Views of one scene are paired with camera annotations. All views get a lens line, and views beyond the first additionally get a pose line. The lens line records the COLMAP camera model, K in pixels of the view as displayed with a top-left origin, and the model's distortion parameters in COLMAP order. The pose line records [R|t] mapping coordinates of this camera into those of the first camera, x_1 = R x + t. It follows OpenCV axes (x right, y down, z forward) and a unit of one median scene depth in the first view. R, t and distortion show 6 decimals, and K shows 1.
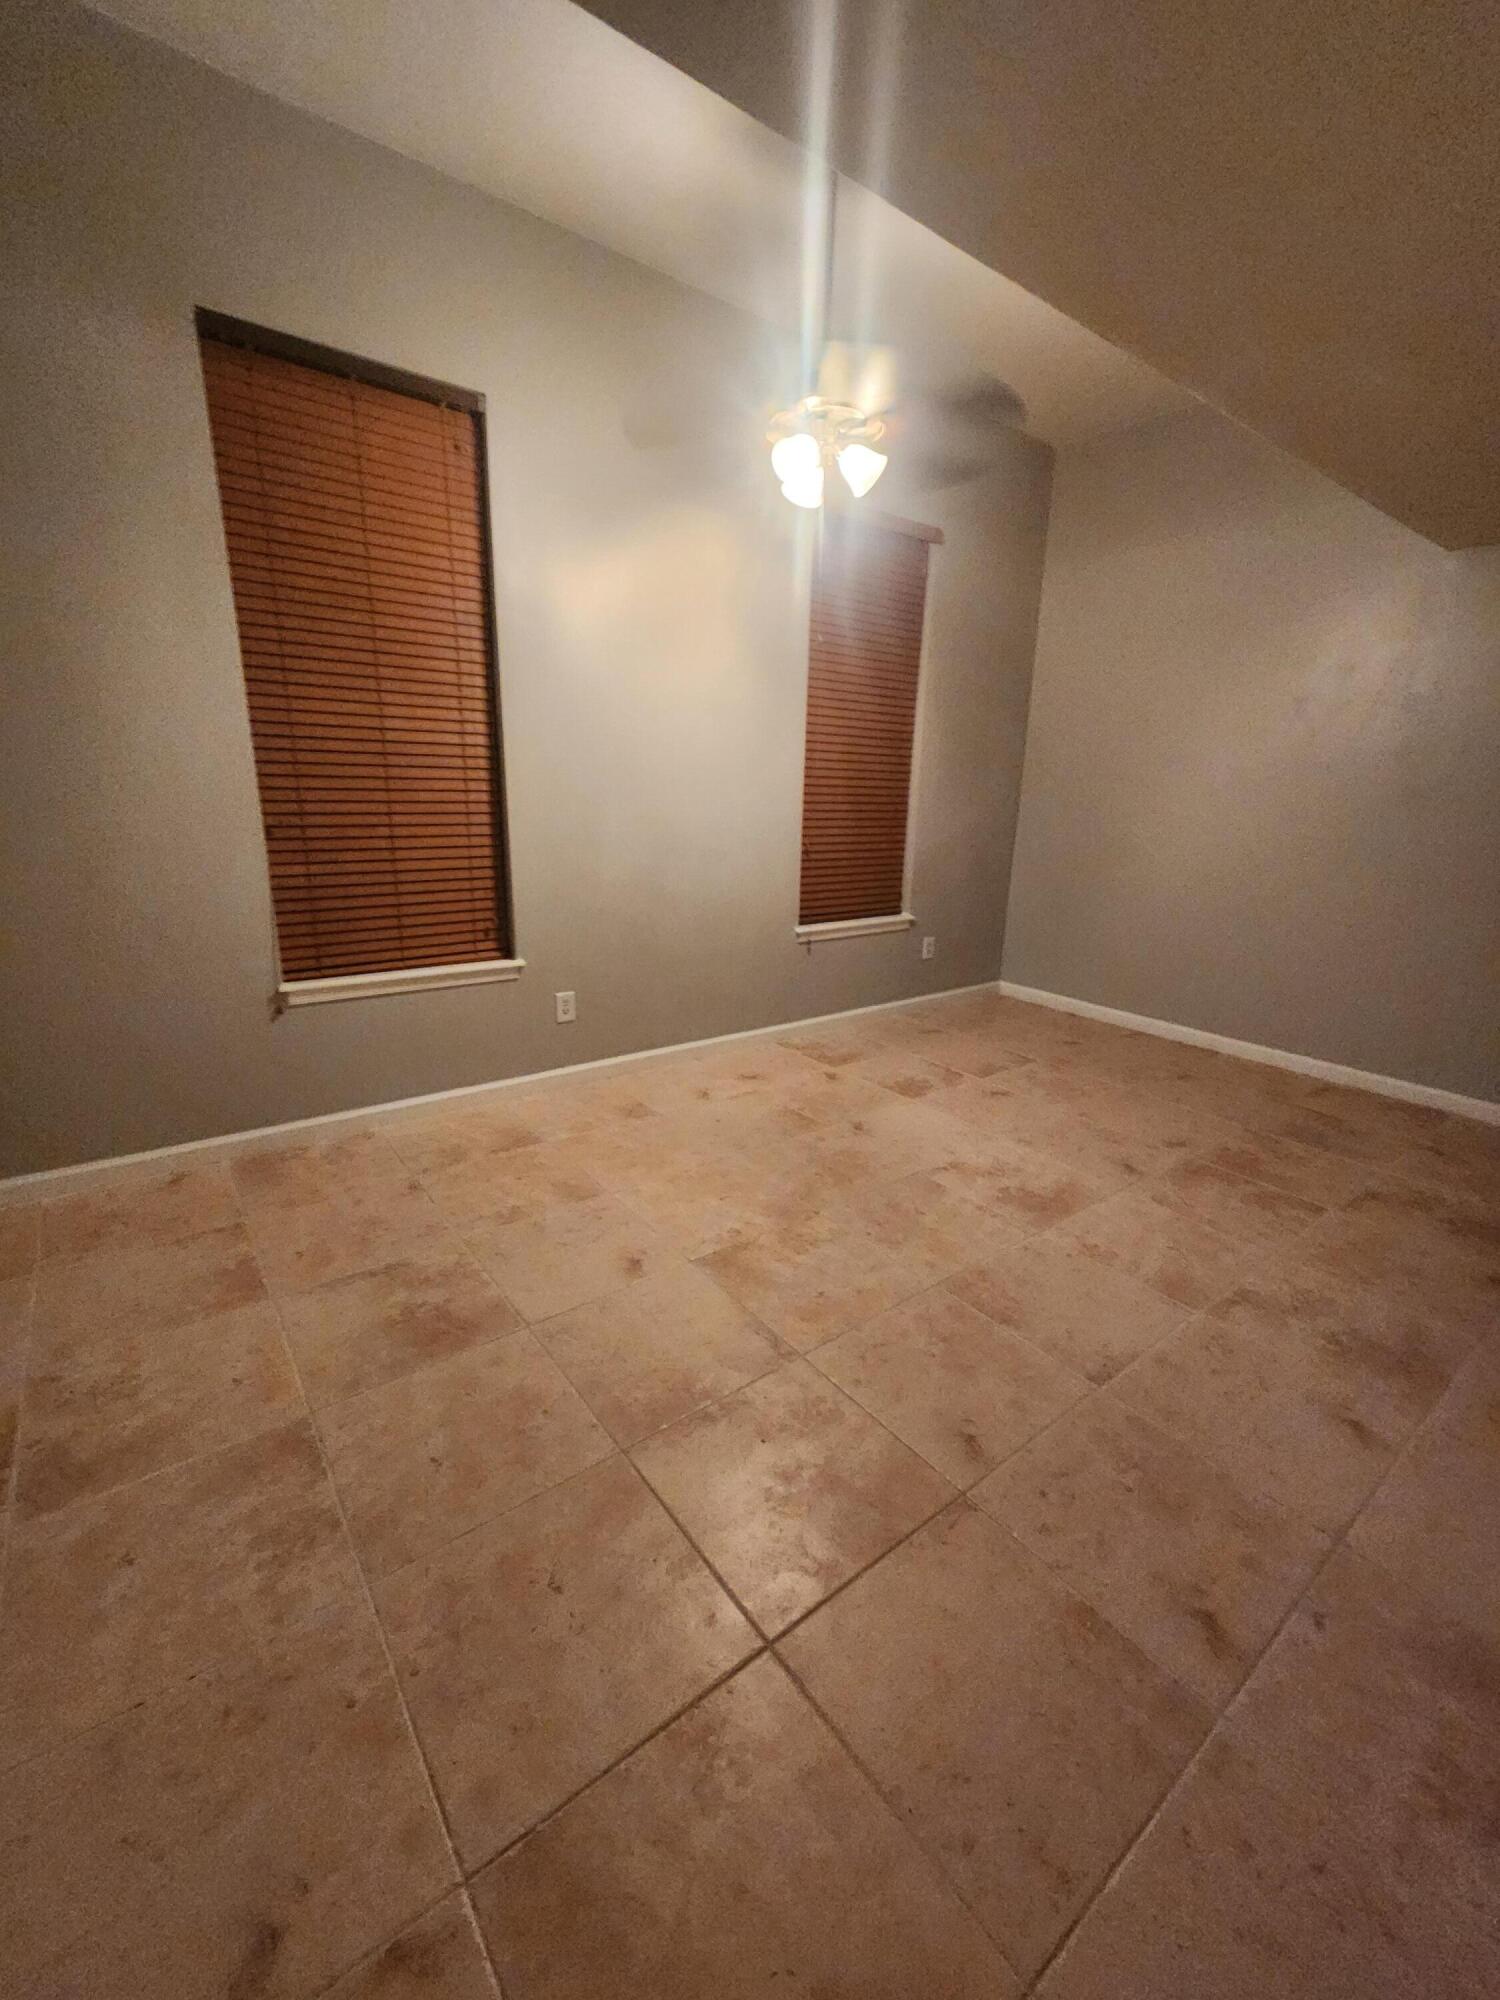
lens RADIAL K [[811.4, 0, 761.6], [0, 811.4, 1008.3], [0, 0, 1]] dist [0.002164, -0.001981]
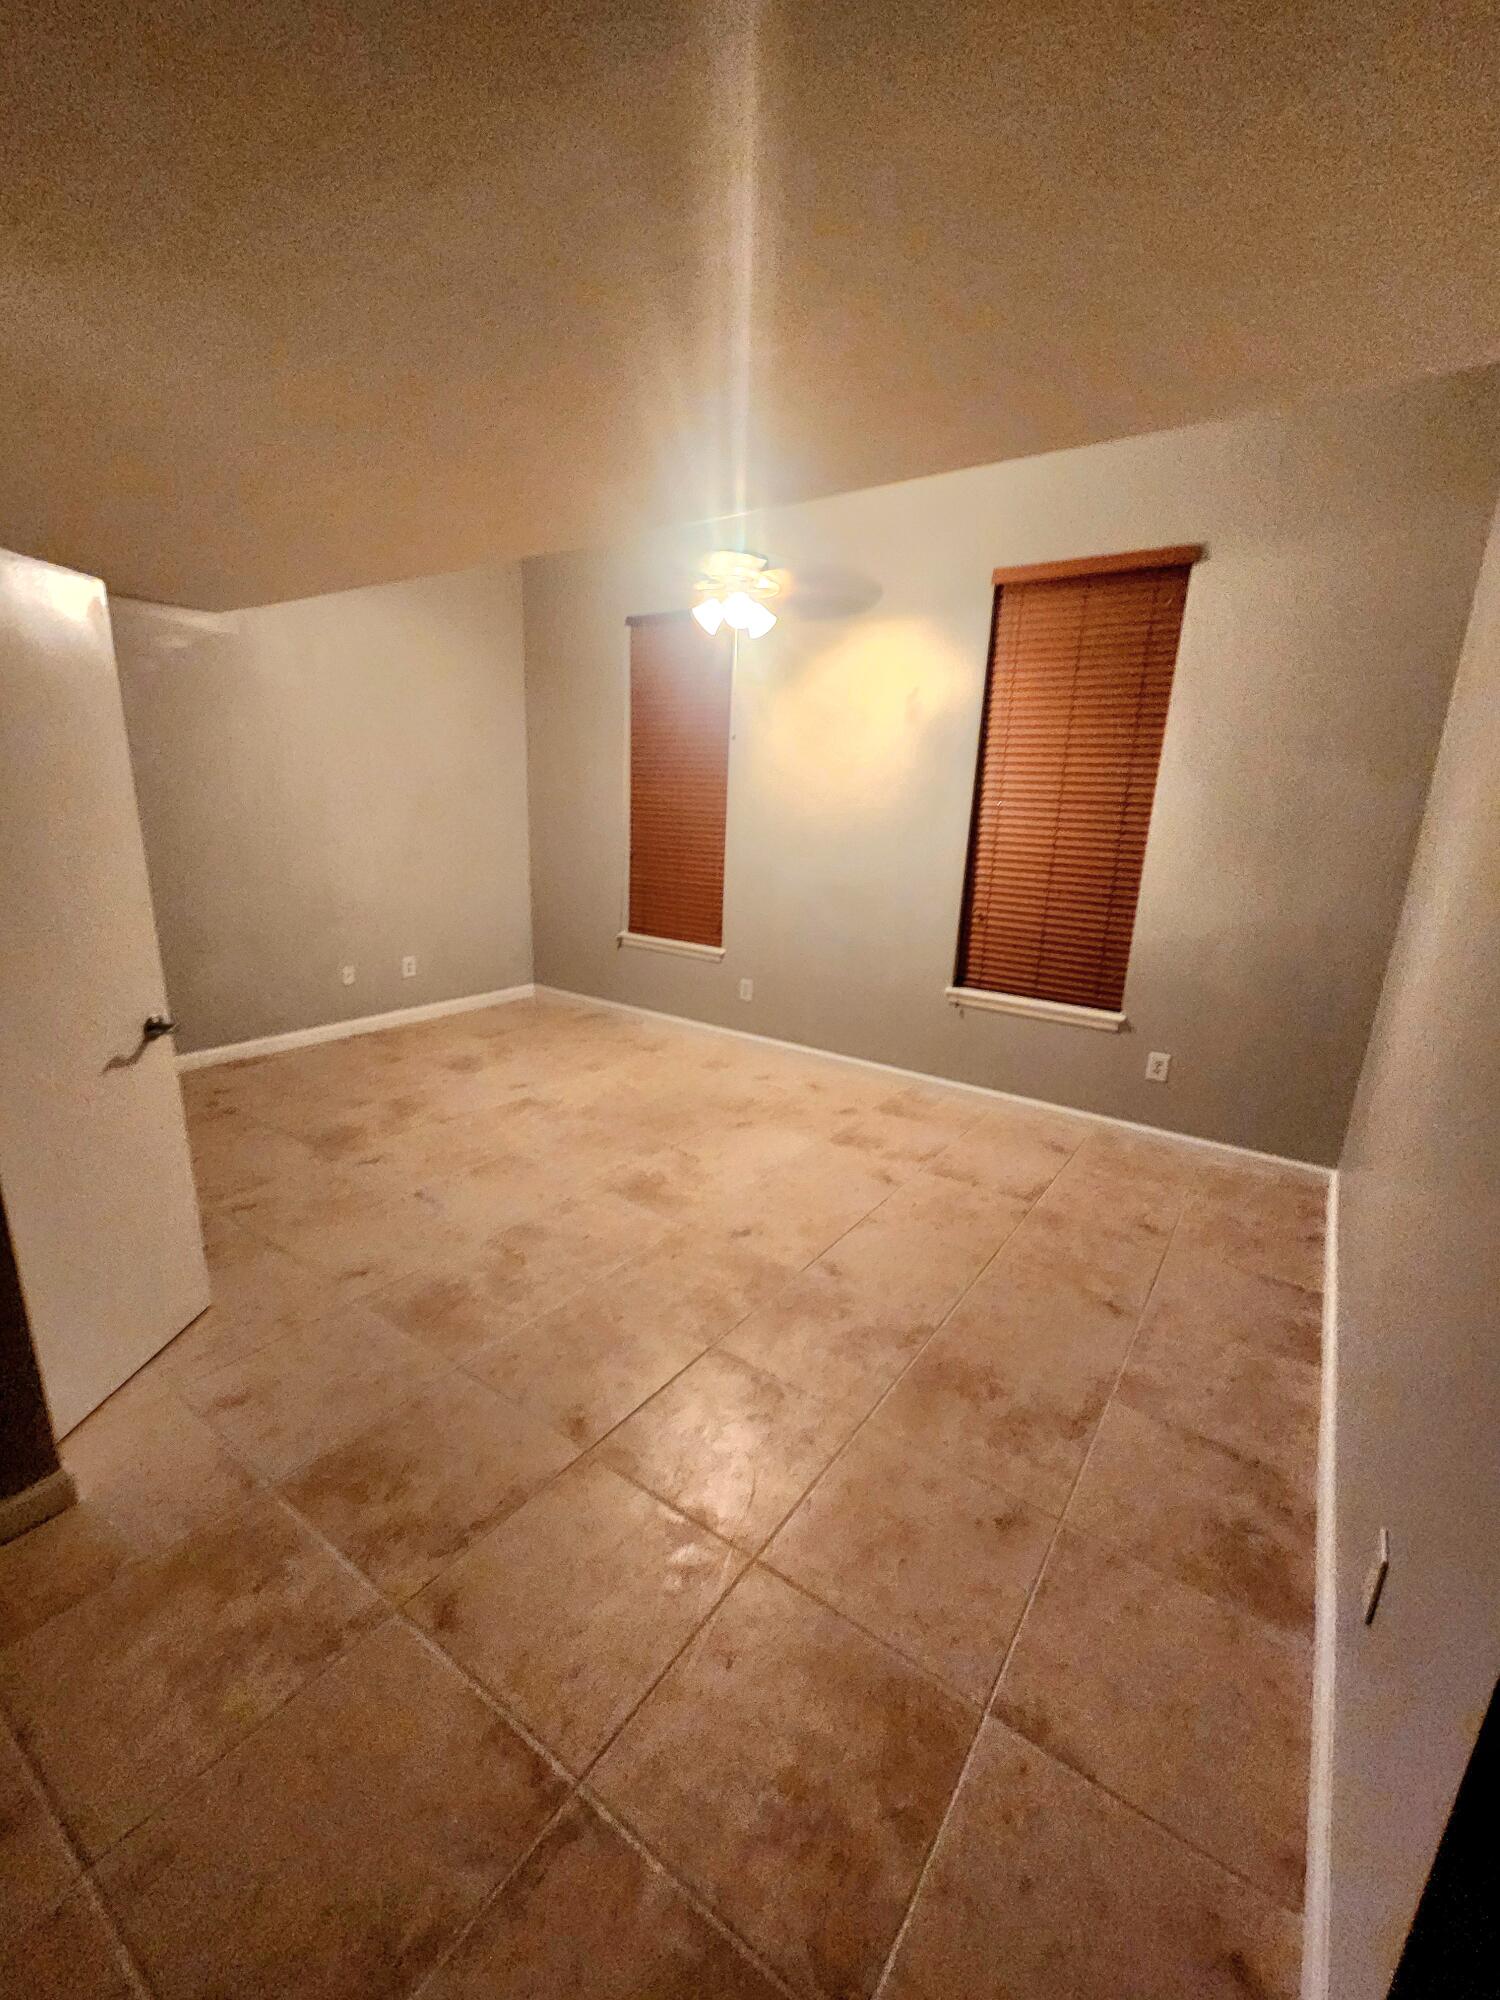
lens RADIAL K [[811.4, 0, 761.6], [0, 811.4, 1008.3], [0, 0, 1]] dist [0.002164, -0.001981]
pose [[0.316210, 0.220756, -0.922647, 1.202384], [-0.289187, 0.948693, 0.127878, -0.178687], [0.903539, 0.226381, 0.363826, 0.555633]]
